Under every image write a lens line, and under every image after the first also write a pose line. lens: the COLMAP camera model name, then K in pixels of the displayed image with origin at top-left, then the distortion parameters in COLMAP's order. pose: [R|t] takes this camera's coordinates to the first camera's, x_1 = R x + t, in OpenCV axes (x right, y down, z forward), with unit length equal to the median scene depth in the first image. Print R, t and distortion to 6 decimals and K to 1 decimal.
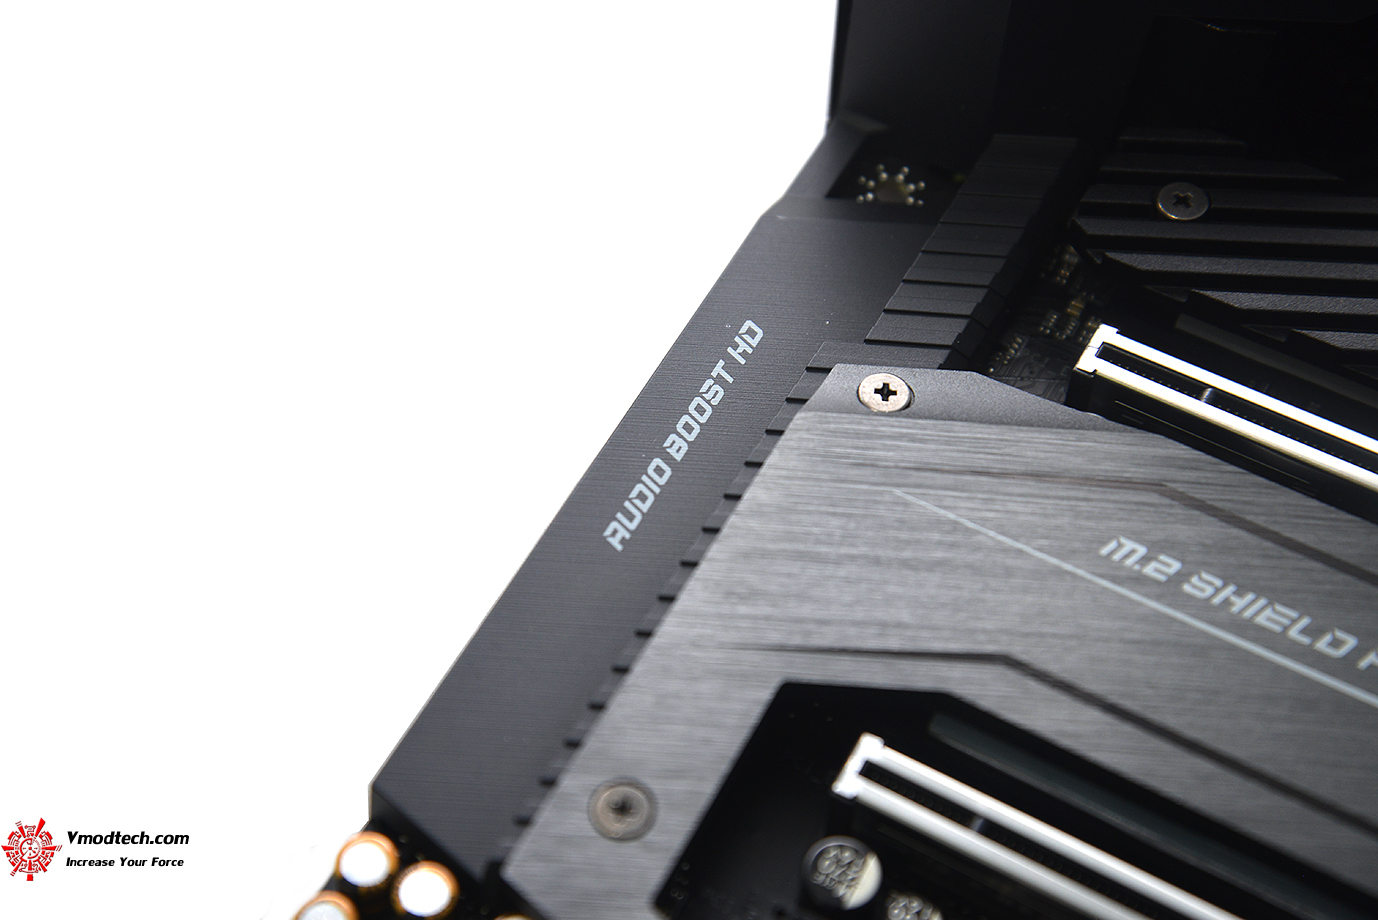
lens RADIAL K [[2645.6, 0, 696.8], [0, 2645.6, 460.0], [0, 0, 1]] dist [0.325104, 0.000000]
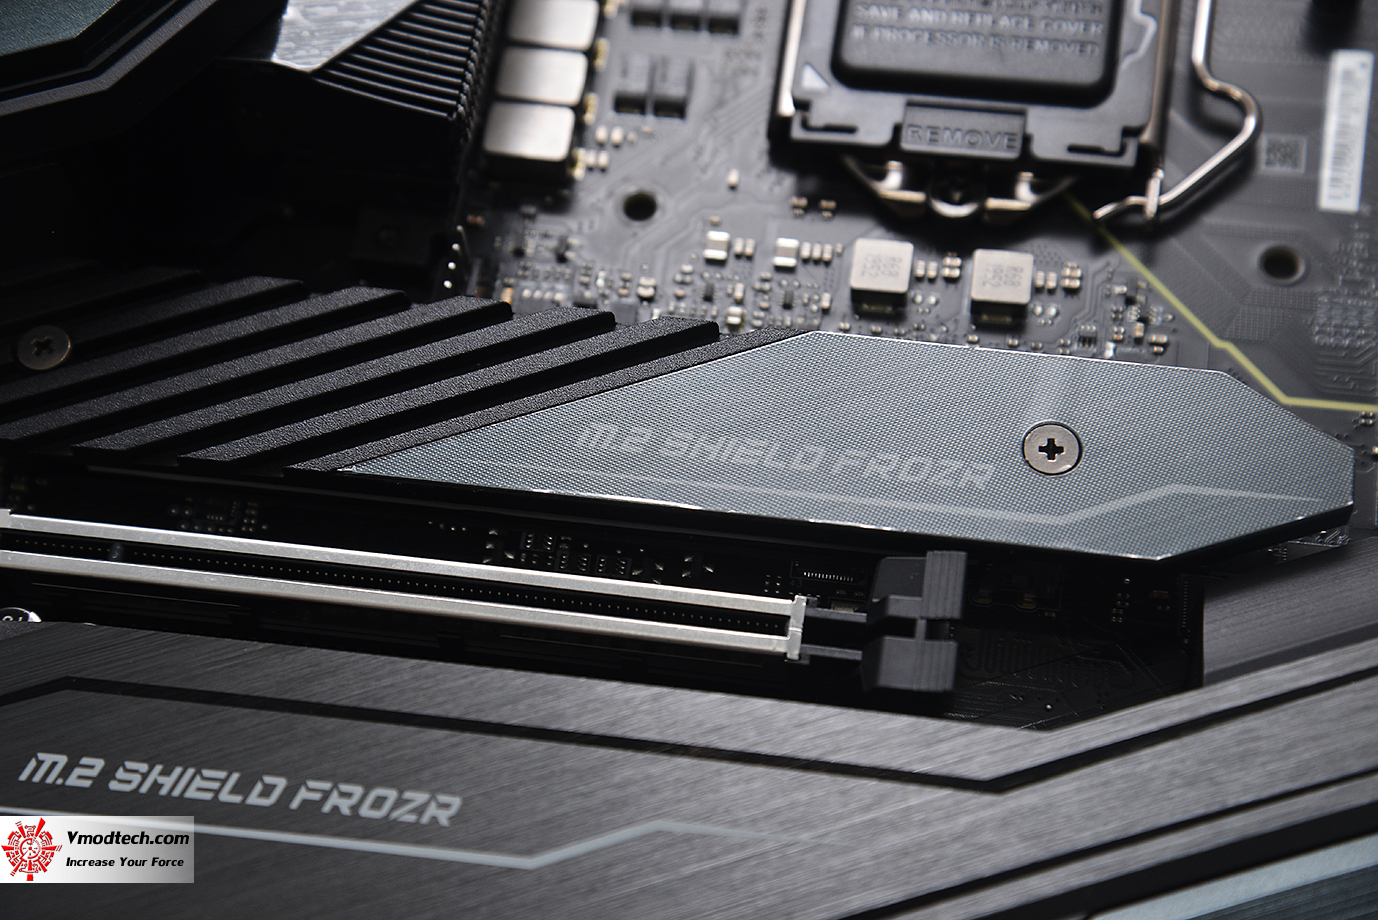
lens RADIAL K [[2645.6, 0, 680.4], [0, 2645.6, 449.7], [0, 0, 1]] dist [0.325104, 0.000000]
pose [[0.938099, -0.338229, 0.074641, 0.343672], [0.326308, 0.935278, 0.137032, -0.132918], [-0.116158, -0.104193, 0.987751, 0.021629]]
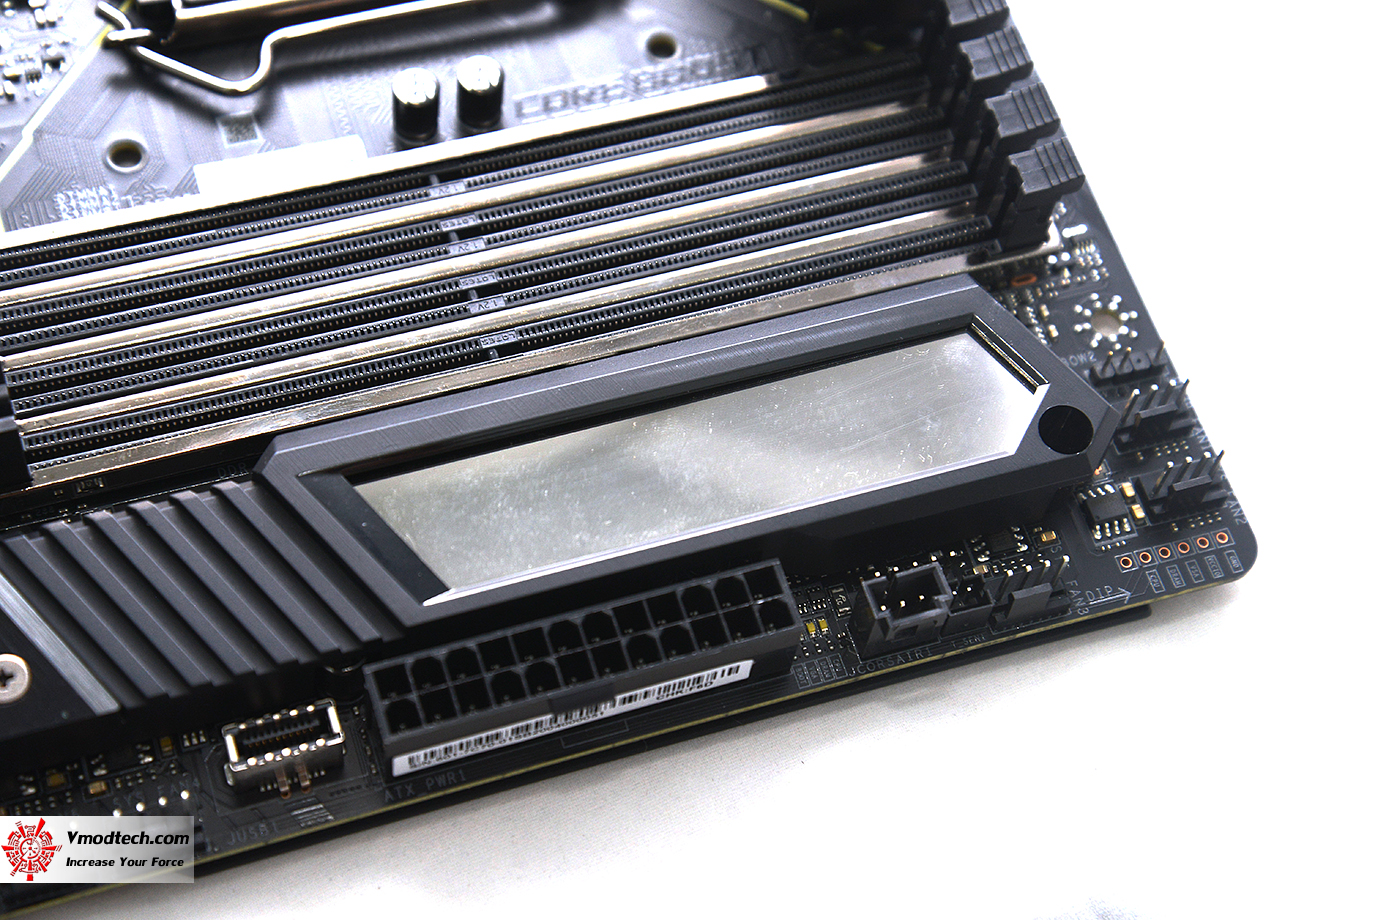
lens RADIAL K [[2645.6, 0, 685.4], [0, 2645.6, 460.3], [0, 0, 1]] dist [0.325104, 0.000000]
pose [[0.720418, 0.633809, -0.281574, 1.331295], [-0.610682, 0.772155, 0.175626, -0.246699], [0.328732, 0.045428, 0.943330, -0.016492]]
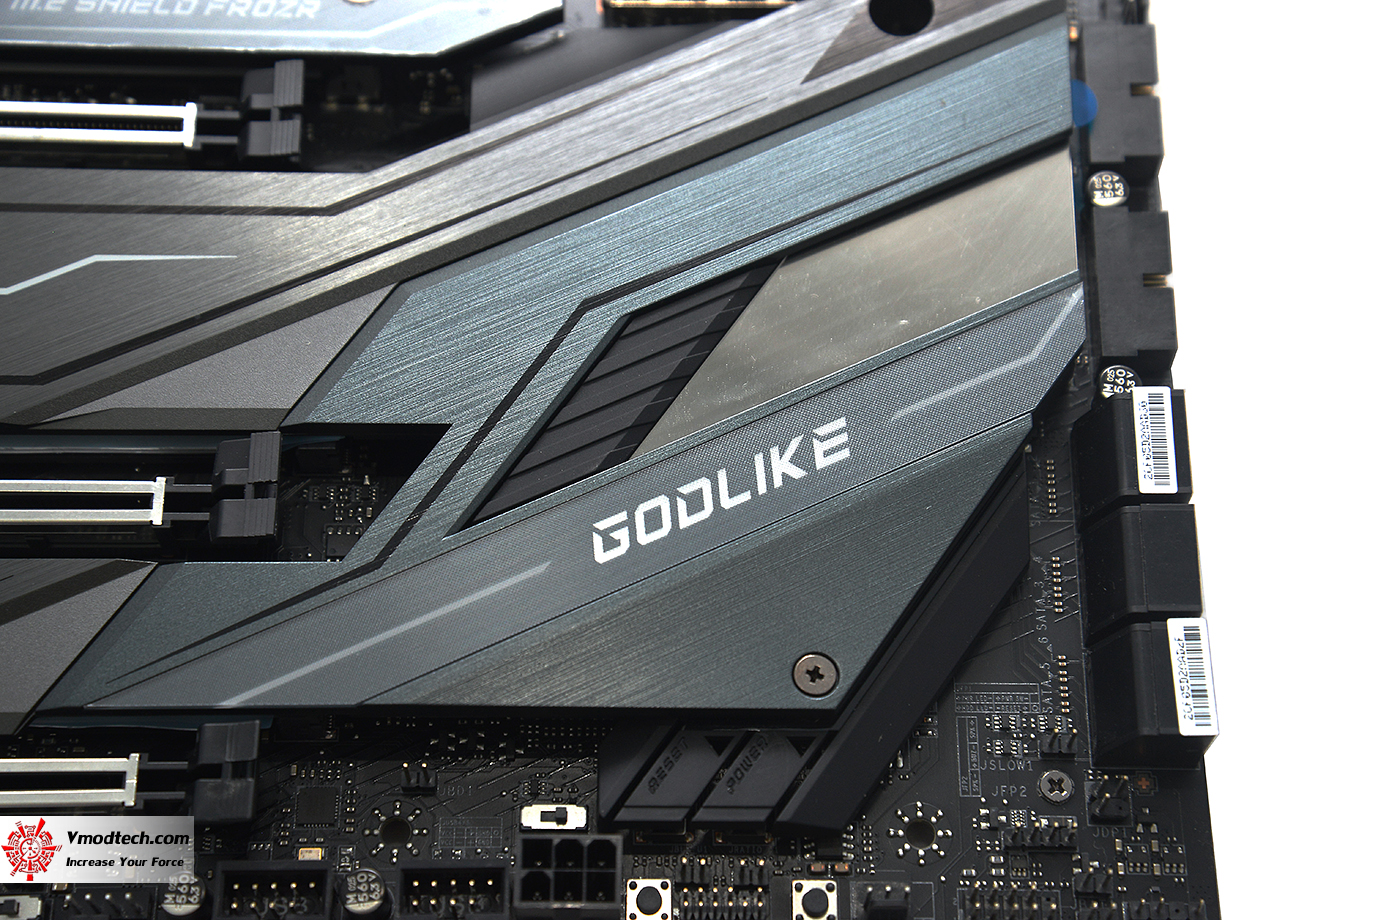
lens RADIAL K [[2645.6, 0, 687.6], [0, 2645.6, 464.8], [0, 0, 1]] dist [0.325104, 0.000000]
pose [[0.882779, -0.440239, 0.163982, 0.355968], [0.396691, 0.885529, 0.241815, 0.000271], [-0.251667, -0.148419, 0.956366, -0.471552]]
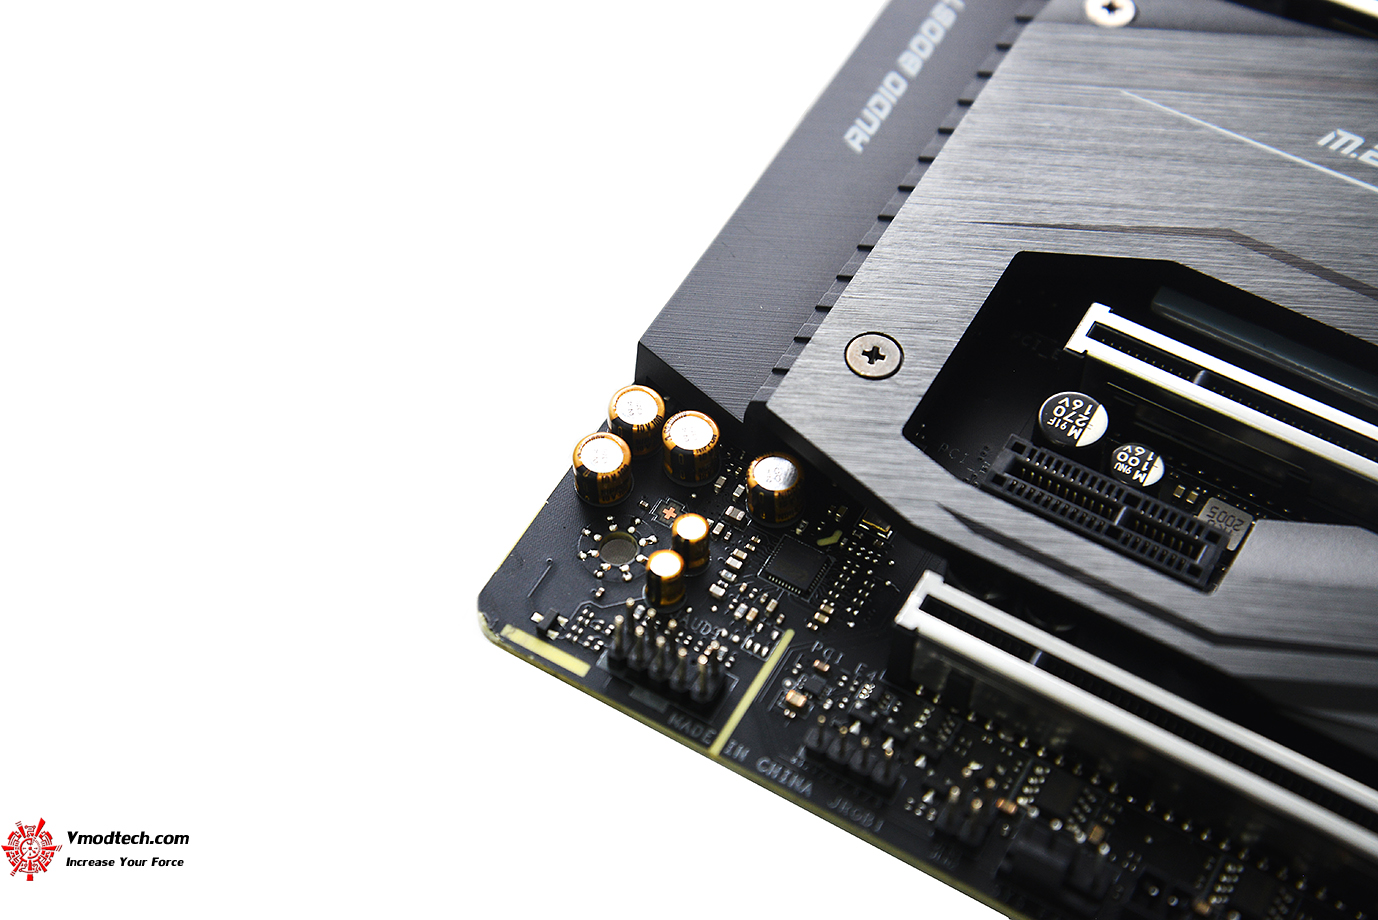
lens RADIAL K [[2645.6, 0, 683.5], [0, 2645.6, 445.9], [0, 0, 1]] dist [0.325104, 0.000000]
pose [[0.999183, 0.011055, -0.038870, -0.059142], [-0.010656, 0.999889, 0.010453, 0.147970], [0.038981, -0.010030, 0.999190, -0.091427]]
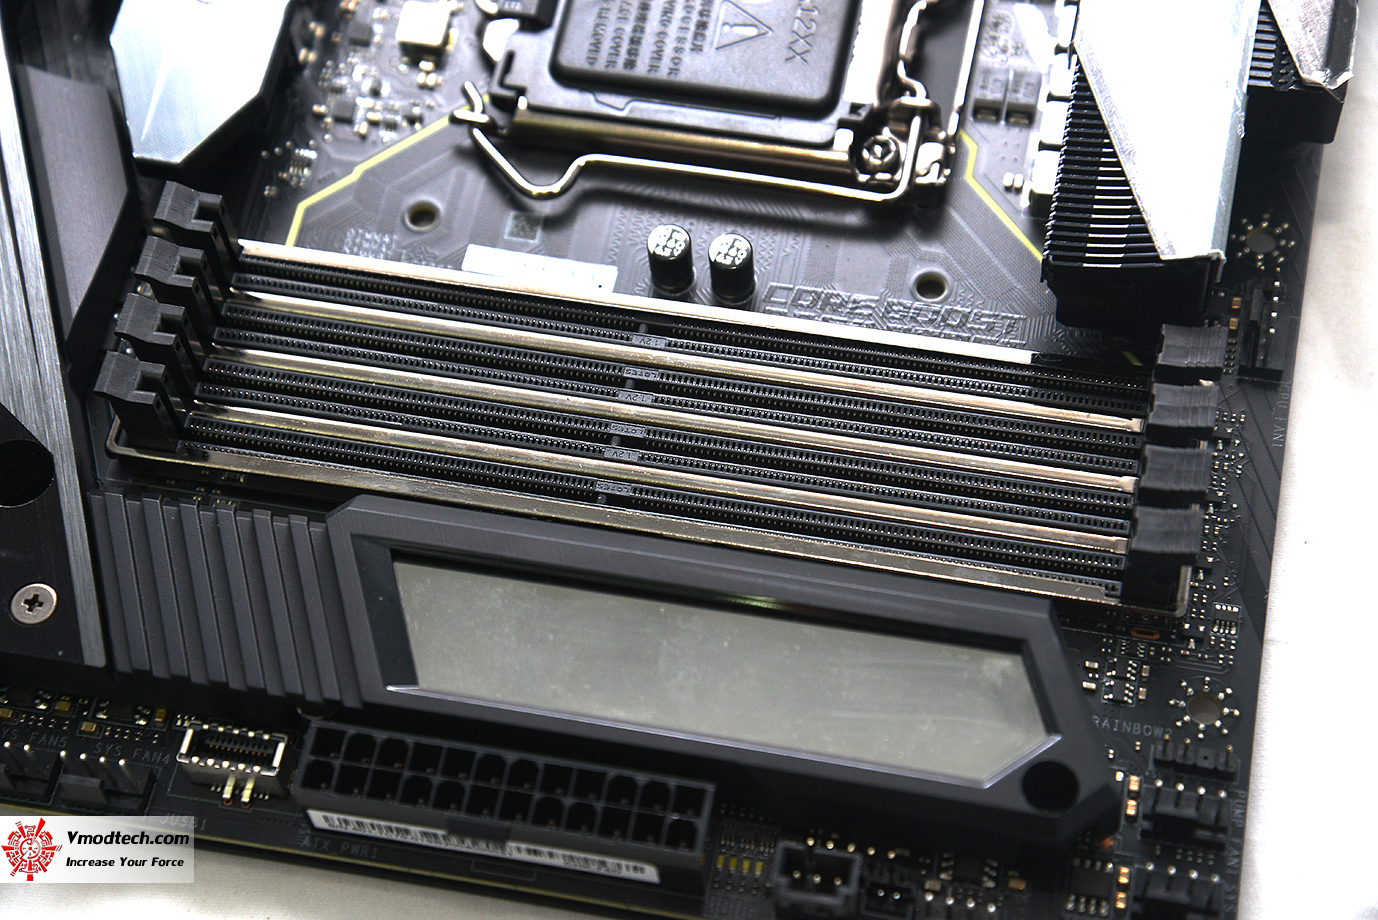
lens RADIAL K [[2645.6, 0, 684.0], [0, 2645.6, 474.4], [0, 0, 1]] dist [0.325104, 0.000000]
pose [[0.281197, 0.820733, -0.497317, 1.532360], [-0.747452, 0.512333, 0.422883, -0.596057], [0.601866, 0.252807, 0.757526, 0.156580]]
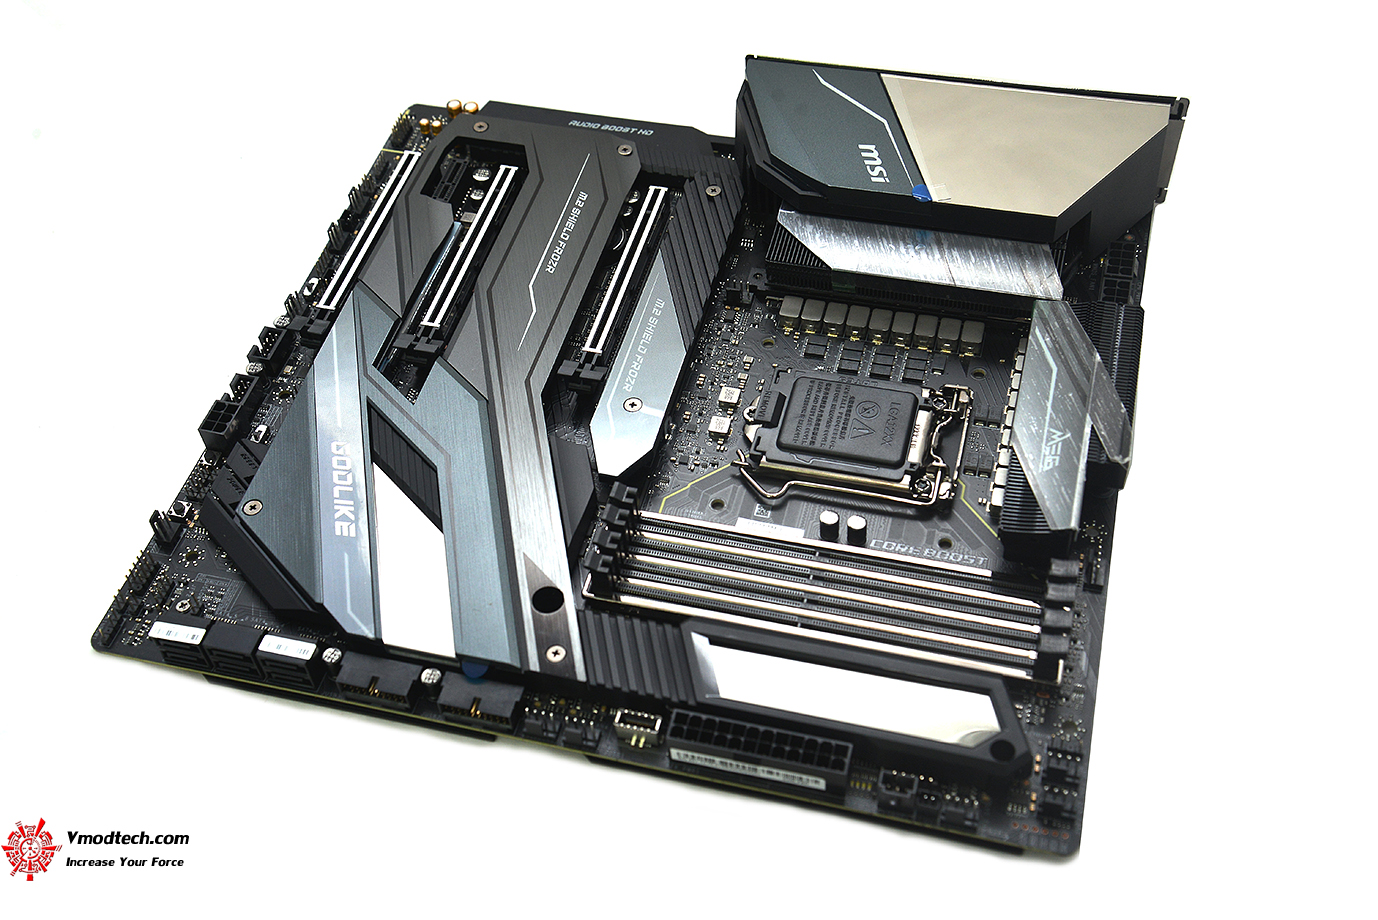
lens RADIAL K [[1541.2, 0, 675.9], [0, 1541.2, 461.1], [0, 0, 1]] dist [0.083932, 0.000000]
pose [[0.220262, 0.720782, -0.657235, 1.841291], [-0.757381, 0.550977, 0.350425, -0.603652], [0.614702, 0.420593, 0.667266, -0.174014]]
